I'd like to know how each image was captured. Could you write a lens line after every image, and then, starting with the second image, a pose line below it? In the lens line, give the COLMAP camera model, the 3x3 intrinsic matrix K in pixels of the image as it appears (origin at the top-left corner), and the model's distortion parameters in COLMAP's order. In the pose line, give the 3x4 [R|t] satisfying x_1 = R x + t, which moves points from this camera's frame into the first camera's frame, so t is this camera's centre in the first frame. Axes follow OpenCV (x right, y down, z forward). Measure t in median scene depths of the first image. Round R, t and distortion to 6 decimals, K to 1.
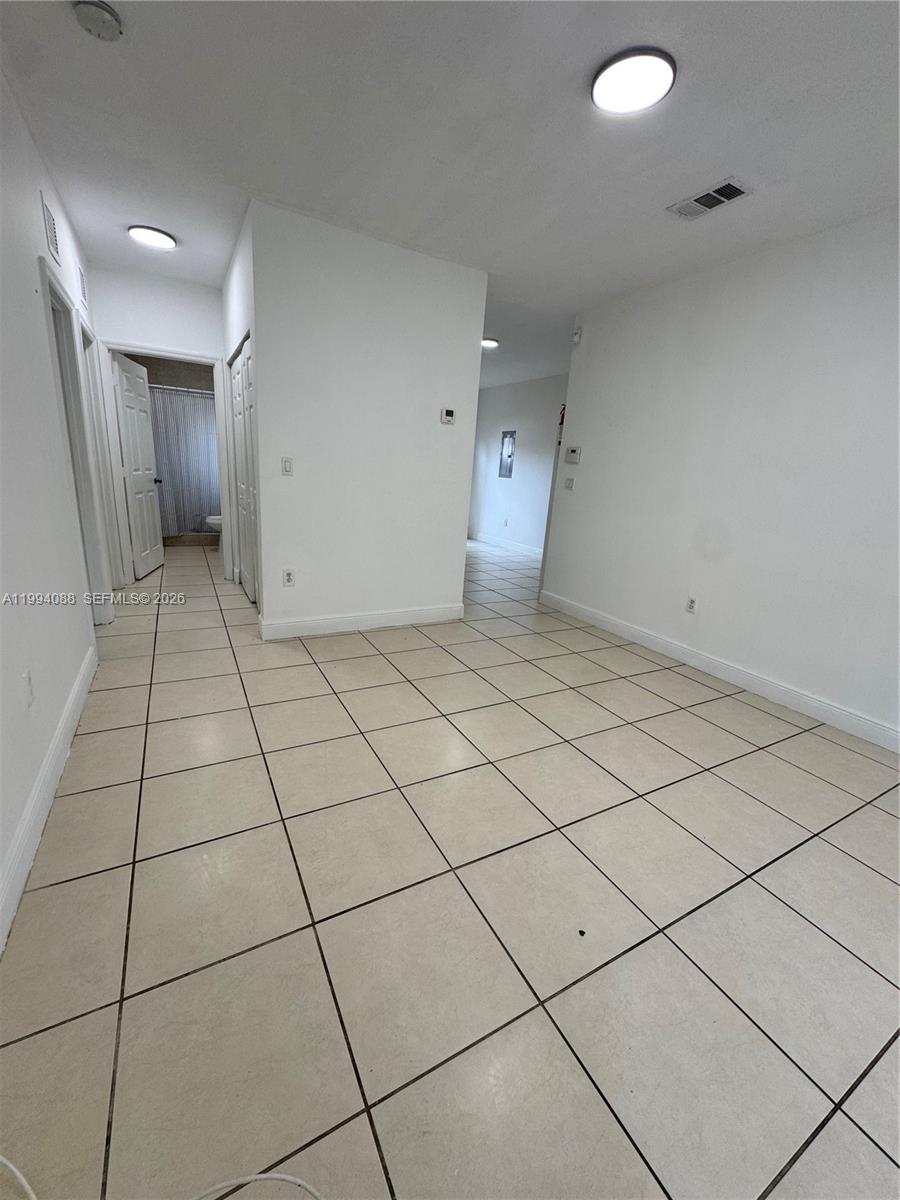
lens RADIAL K [[481.7, 0, 445.6], [0, 481.7, 602.1], [0, 0, 1]] dist [-0.002355, -0.000132]
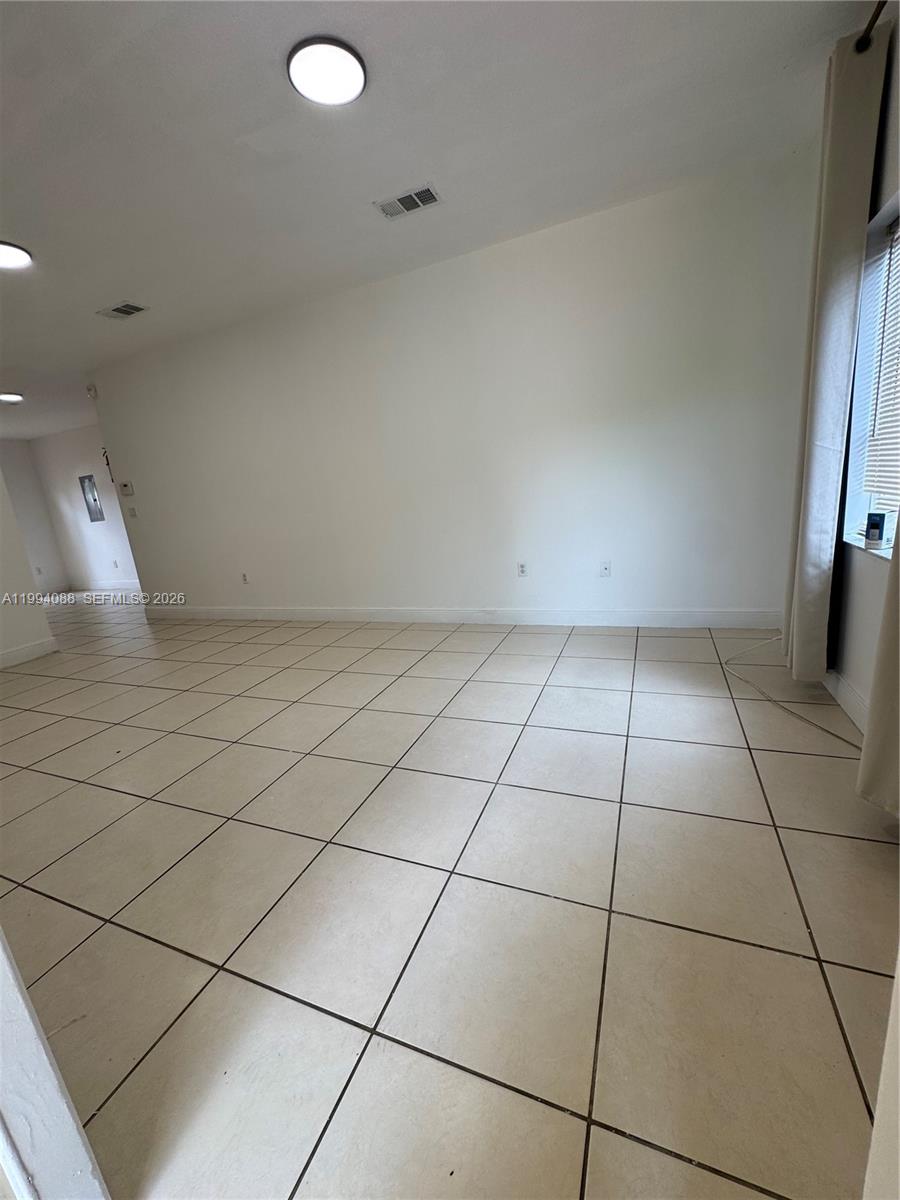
lens RADIAL K [[481.7, 0, 445.6], [0, 481.7, 602.1], [0, 0, 1]] dist [-0.002355, -0.000132]
pose [[0.768795, -0.291514, 0.569186, 0.115750], [0.320089, 0.945952, 0.052136, 0.148061], [-0.553621, 0.142108, 0.820554, -0.364290]]
